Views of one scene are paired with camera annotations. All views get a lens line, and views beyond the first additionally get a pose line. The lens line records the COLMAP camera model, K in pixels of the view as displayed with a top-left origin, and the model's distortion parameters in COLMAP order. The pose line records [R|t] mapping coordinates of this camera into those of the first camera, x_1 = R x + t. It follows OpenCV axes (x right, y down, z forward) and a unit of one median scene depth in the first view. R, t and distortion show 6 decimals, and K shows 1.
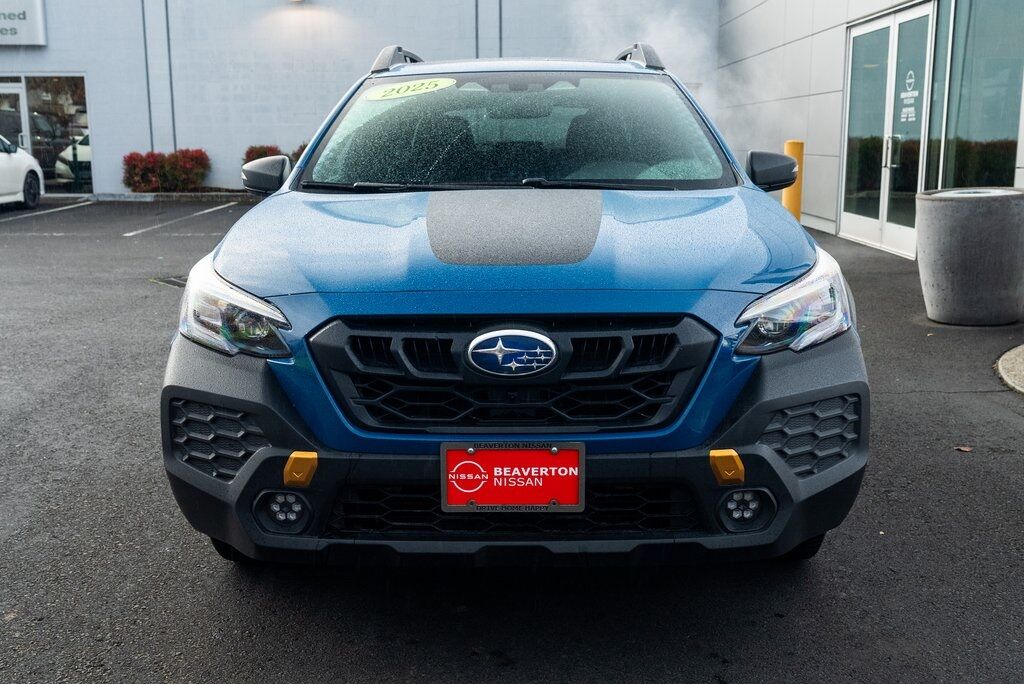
lens RADIAL K [[1043.7, 0, 512.4], [0, 1043.7, 341.0], [0, 0, 1]] dist [0.046630, 0.000000]
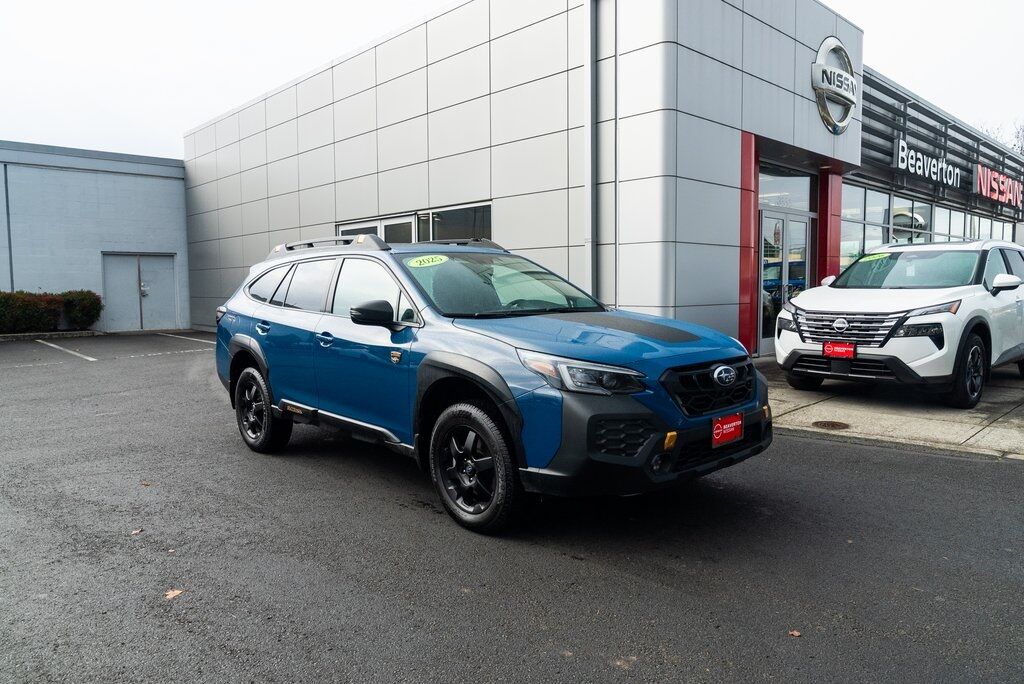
lens RADIAL K [[696.9, 0, 512.9], [0, 696.9, 341.1], [0, 0, 1]] dist [-0.034449, 0.021892]
pose [[0.723088, -0.060514, 0.688100, -1.401214], [0.140620, 0.988191, -0.060865, -0.037161], [-0.676291, 0.140772, 0.723059, 0.168267]]
